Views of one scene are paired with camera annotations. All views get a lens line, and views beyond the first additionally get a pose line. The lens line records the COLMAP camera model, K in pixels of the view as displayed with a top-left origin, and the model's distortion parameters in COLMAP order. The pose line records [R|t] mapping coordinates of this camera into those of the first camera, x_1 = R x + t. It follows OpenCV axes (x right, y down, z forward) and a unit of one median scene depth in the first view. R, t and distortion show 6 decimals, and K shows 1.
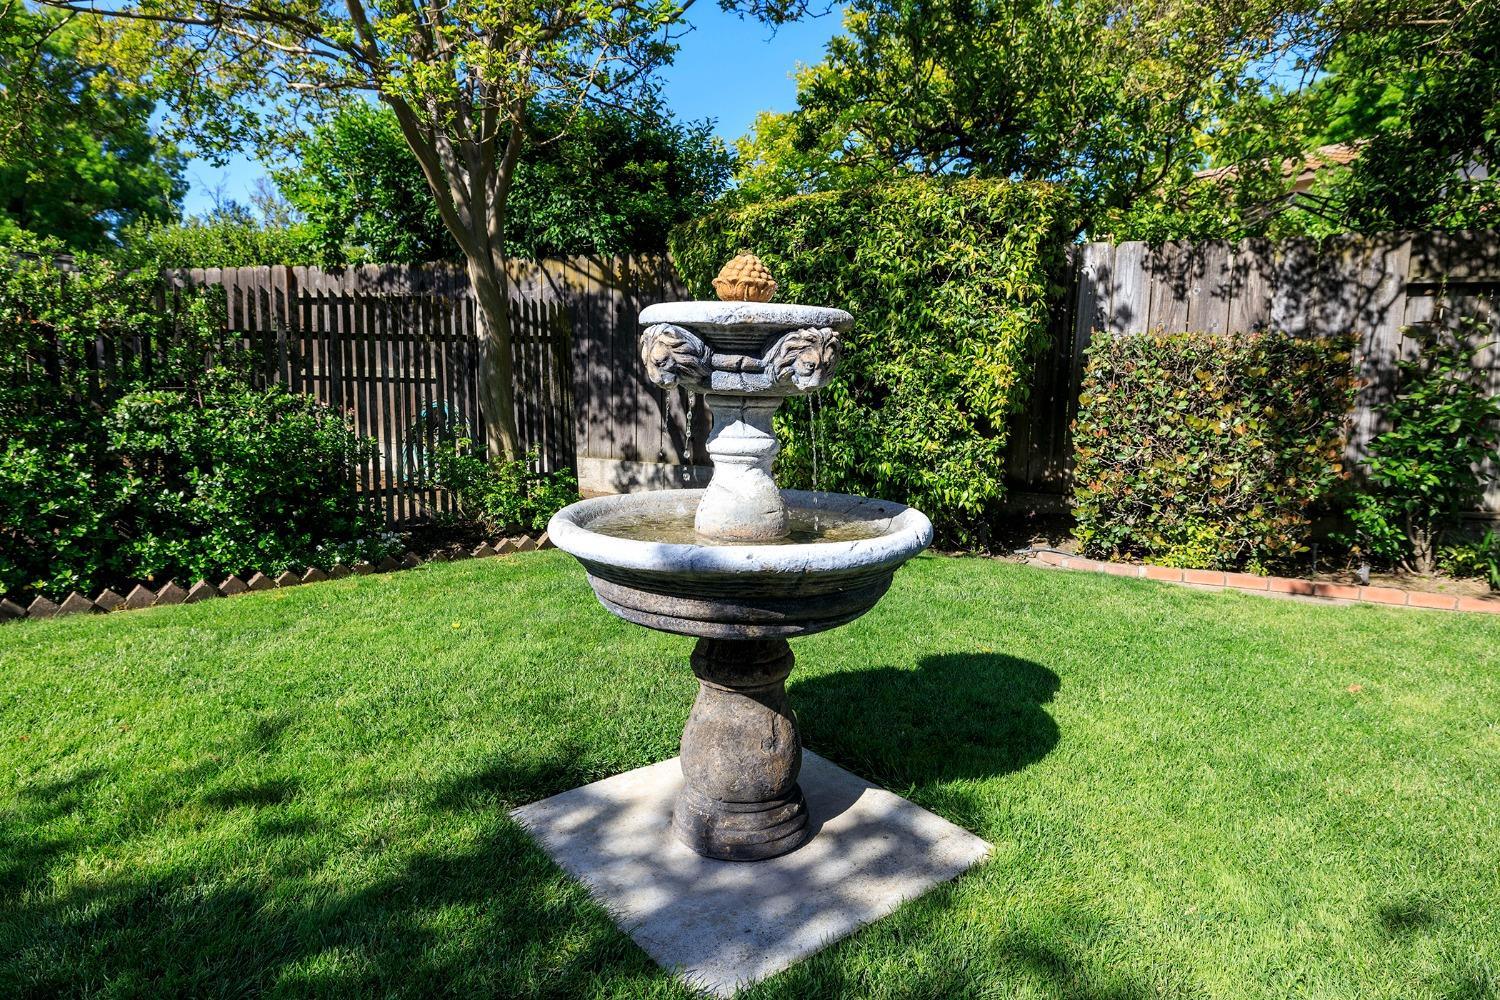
lens RADIAL K [[898.3, 0, 750.0], [0, 898.3, 500.0], [0, 0, 1]] dist [0.036083, 0.000085]
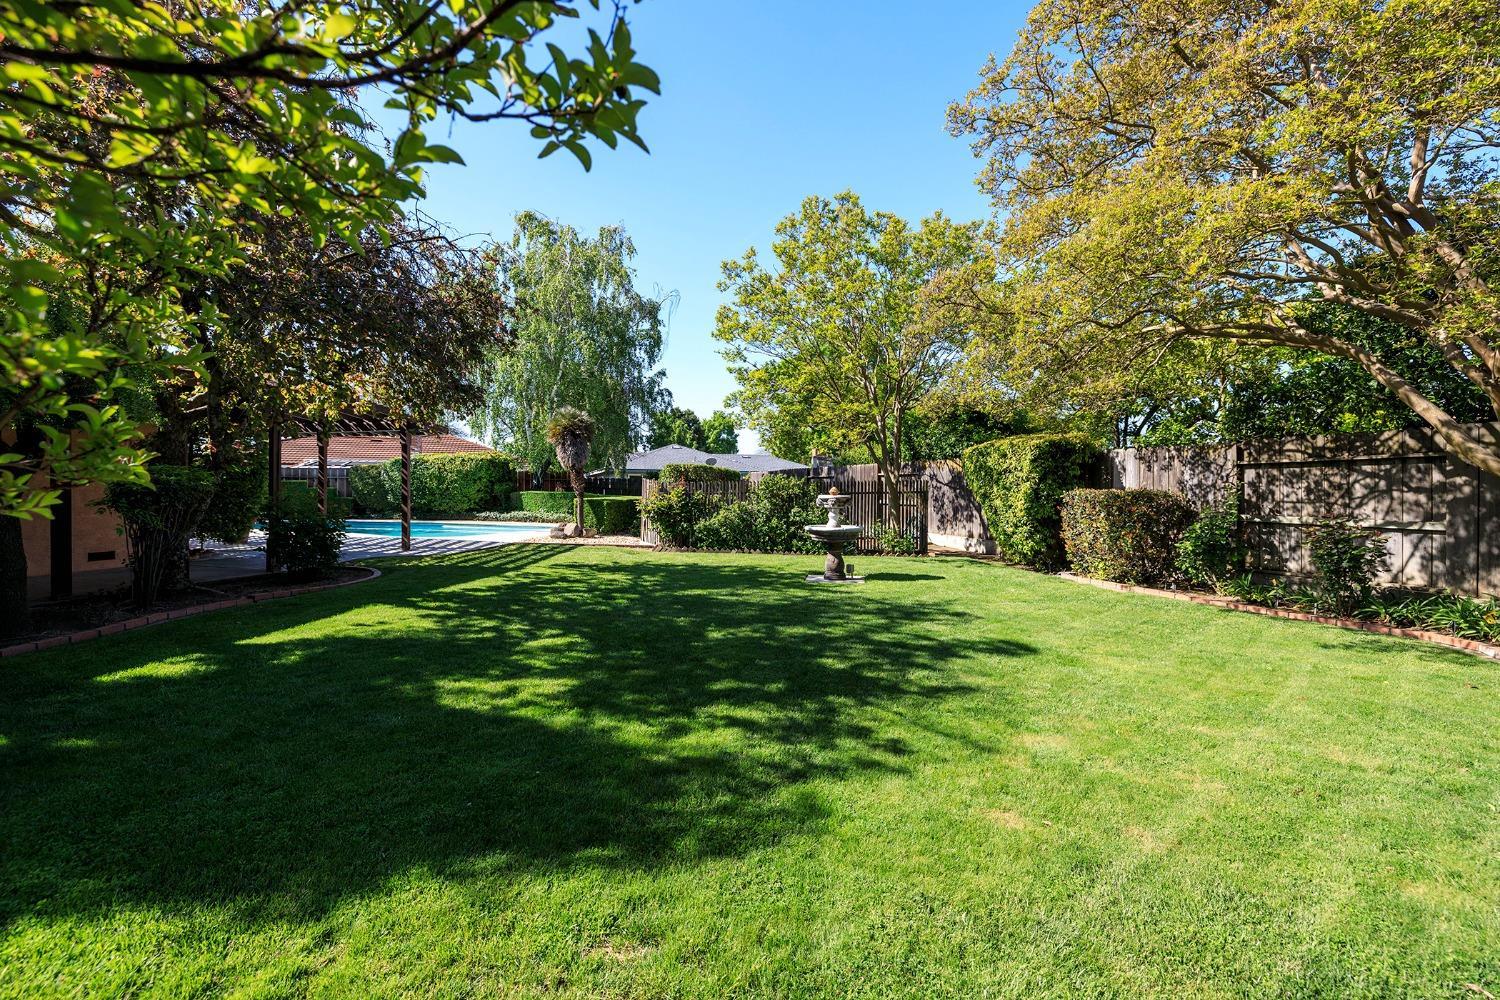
lens RADIAL K [[624.8, 0, 743.5], [0, 624.8, 492.6], [0, 0, 1]] dist [0.000782, -0.000279]
pose [[0.647804, -0.013054, -0.761695, 1.056749], [-0.102664, 0.989236, -0.104267, 0.107727], [0.754857, 0.145743, 0.639491, -0.817366]]
